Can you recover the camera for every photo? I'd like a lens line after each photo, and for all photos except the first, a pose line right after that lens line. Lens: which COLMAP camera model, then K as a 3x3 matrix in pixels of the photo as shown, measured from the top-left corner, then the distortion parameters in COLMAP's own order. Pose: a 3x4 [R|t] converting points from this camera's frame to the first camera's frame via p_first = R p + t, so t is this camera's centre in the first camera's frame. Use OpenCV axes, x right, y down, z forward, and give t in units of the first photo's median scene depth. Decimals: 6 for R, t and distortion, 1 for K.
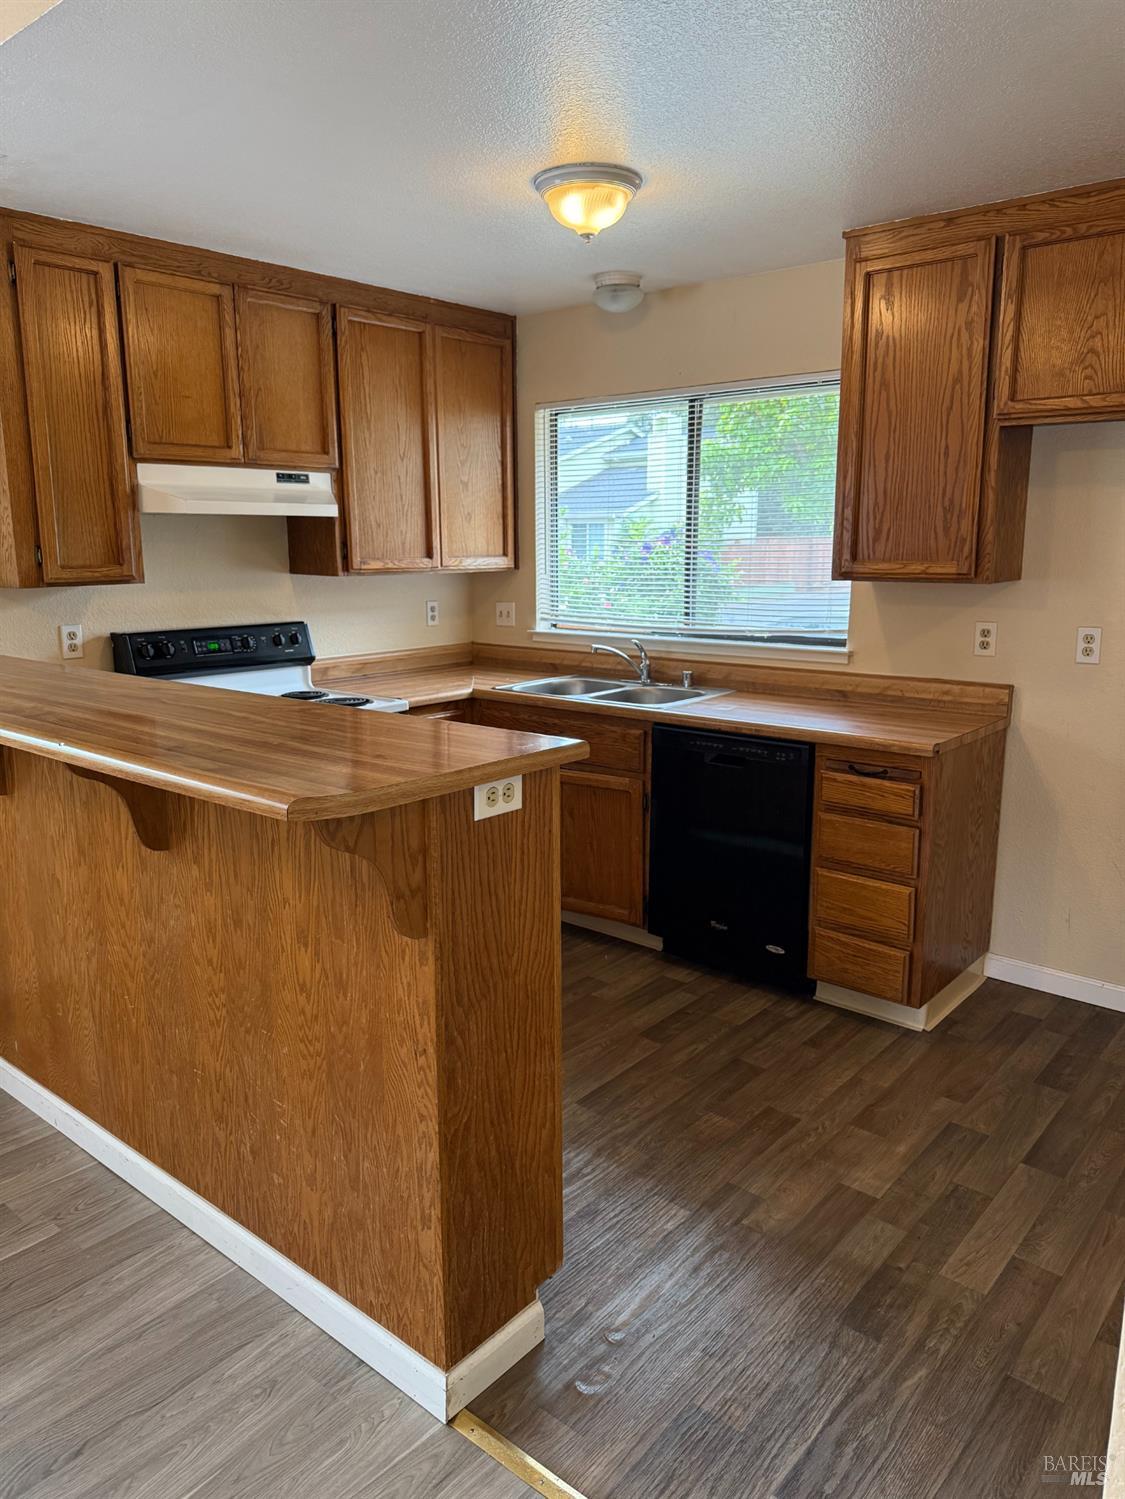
lens RADIAL K [[1048.9, 0, 568.7], [0, 1048.9, 748.6], [0, 0, 1]] dist [0.045617, -0.064791]
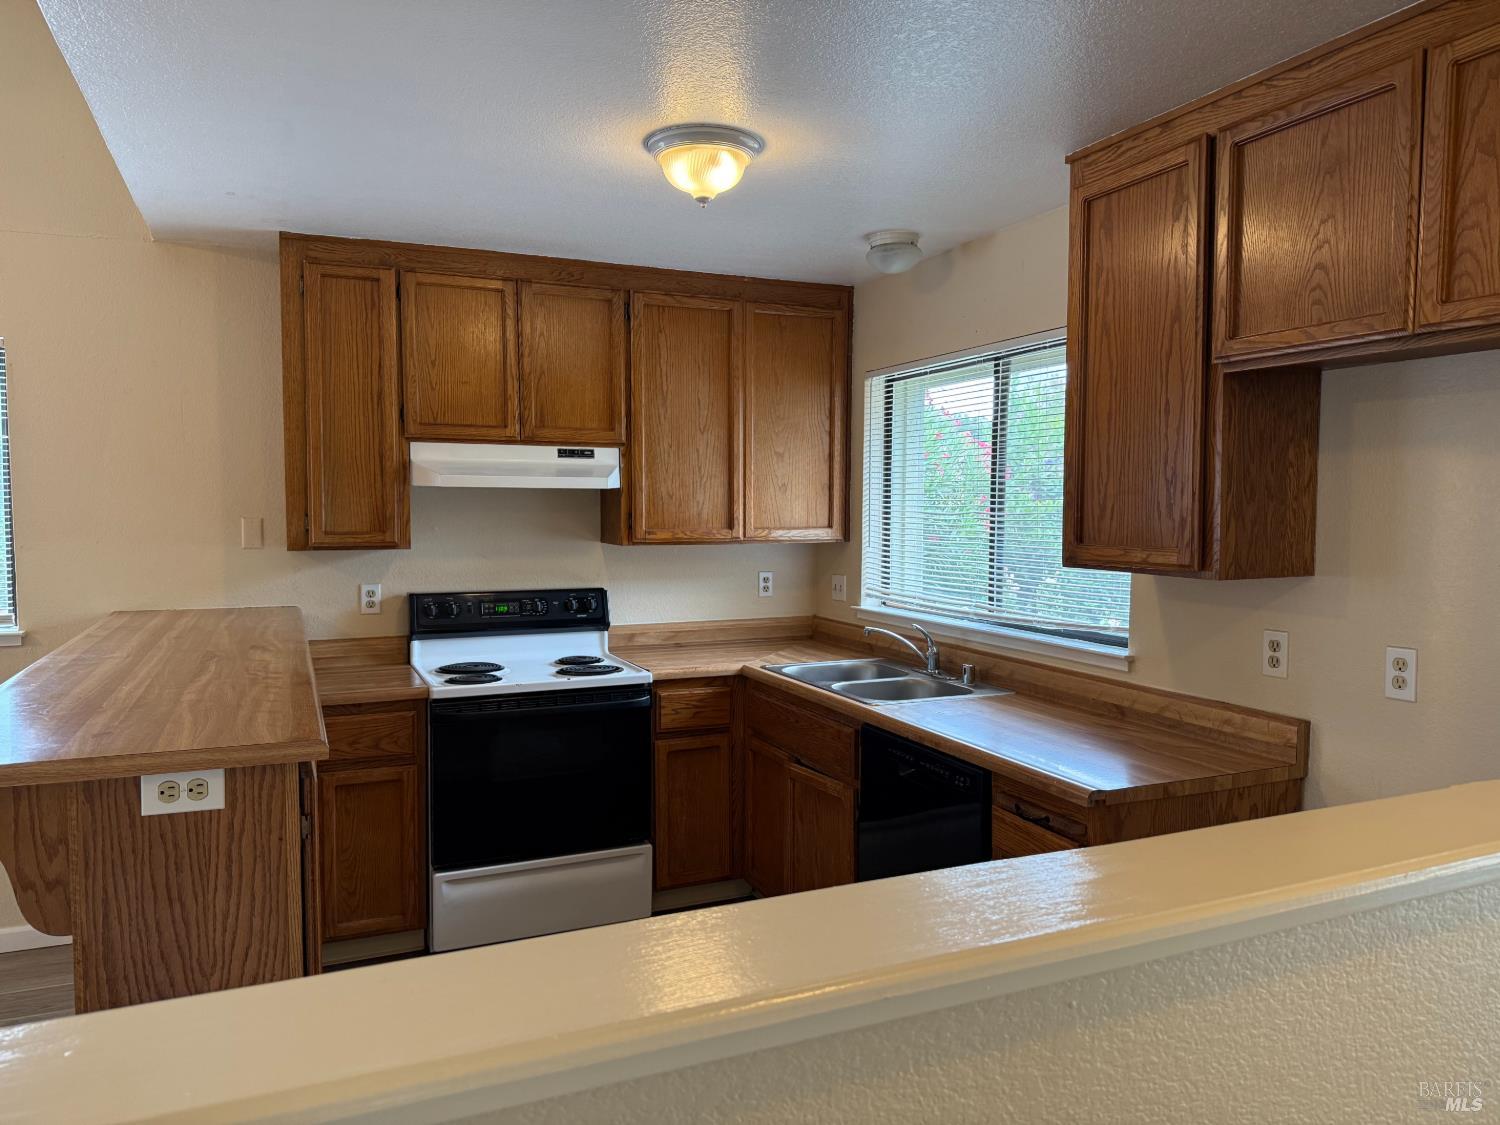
lens RADIAL K [[1049.6, 0, 754.3], [0, 1049.6, 568.6], [0, 0, 1]] dist [0.045617, -0.064791]
pose [[0.897710, 0.034166, -0.439259, 0.417205], [-0.093496, 0.989054, -0.114148, -0.047592], [0.430551, 0.143541, 0.891079, 0.194408]]
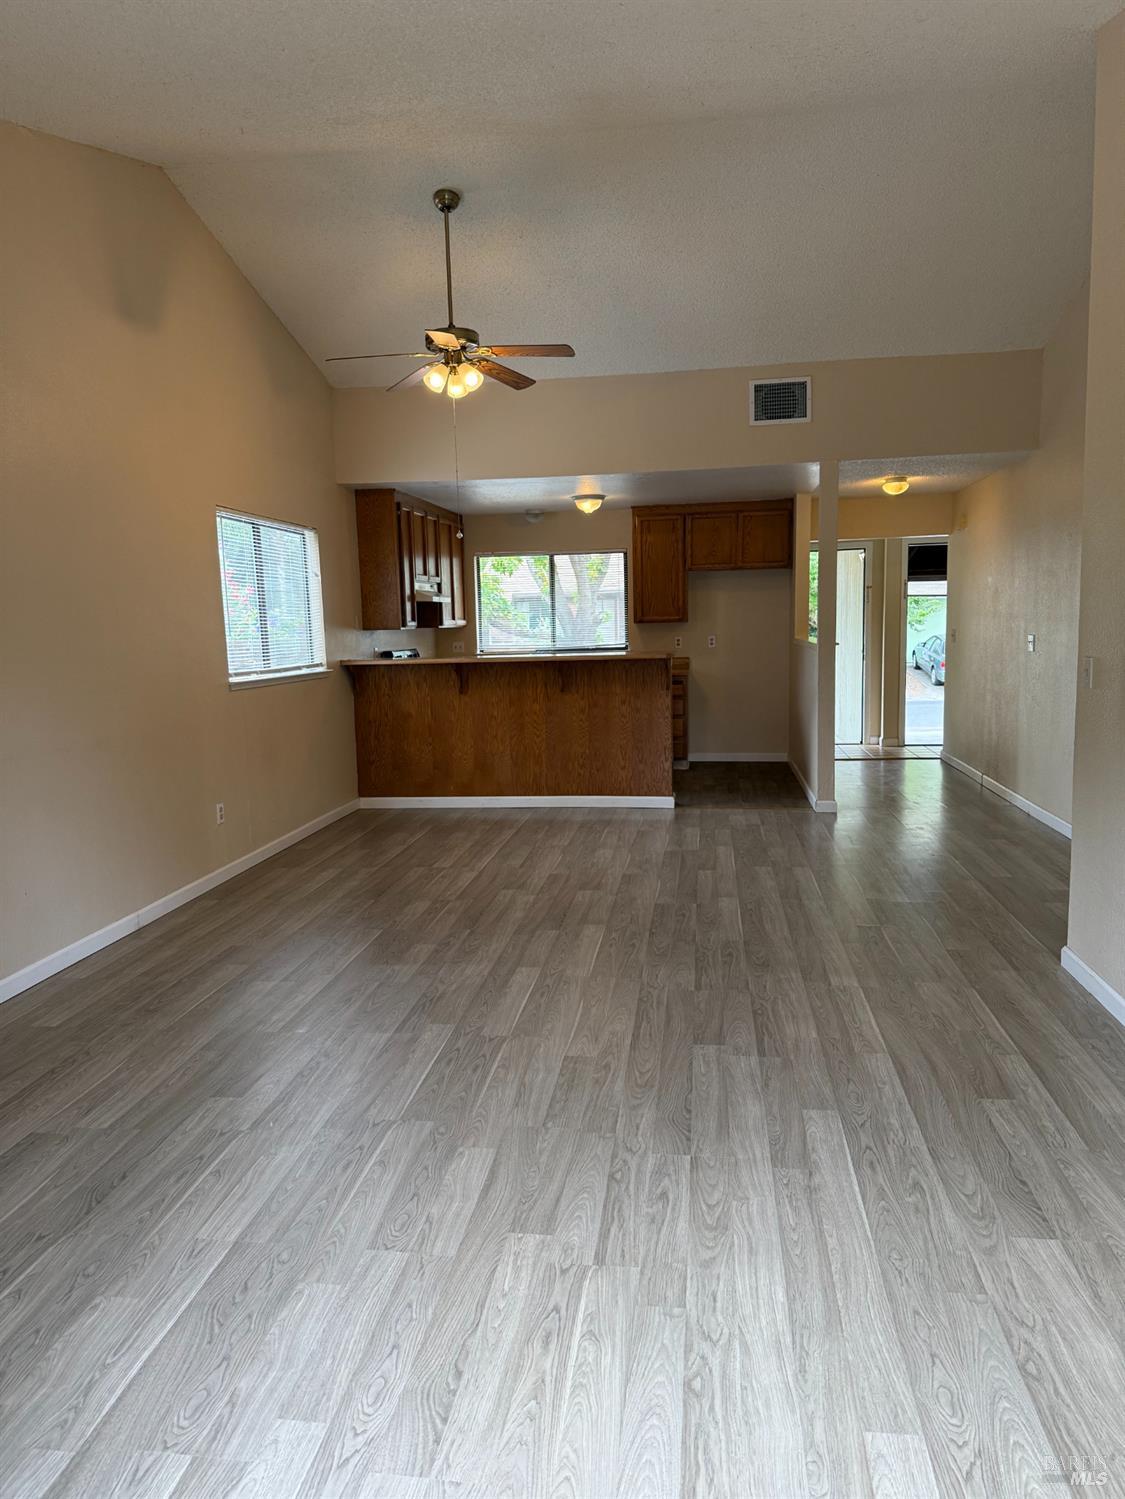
lens RADIAL K [[1048.9, 0, 539.5], [0, 1048.9, 771.3], [0, 0, 1]] dist [0.045617, -0.064791]
pose [[0.853663, -0.089644, 0.513053, -1.542446], [0.122184, 0.992055, -0.029962, 0.308317], [-0.506291, 0.088265, 0.857834, -1.339257]]
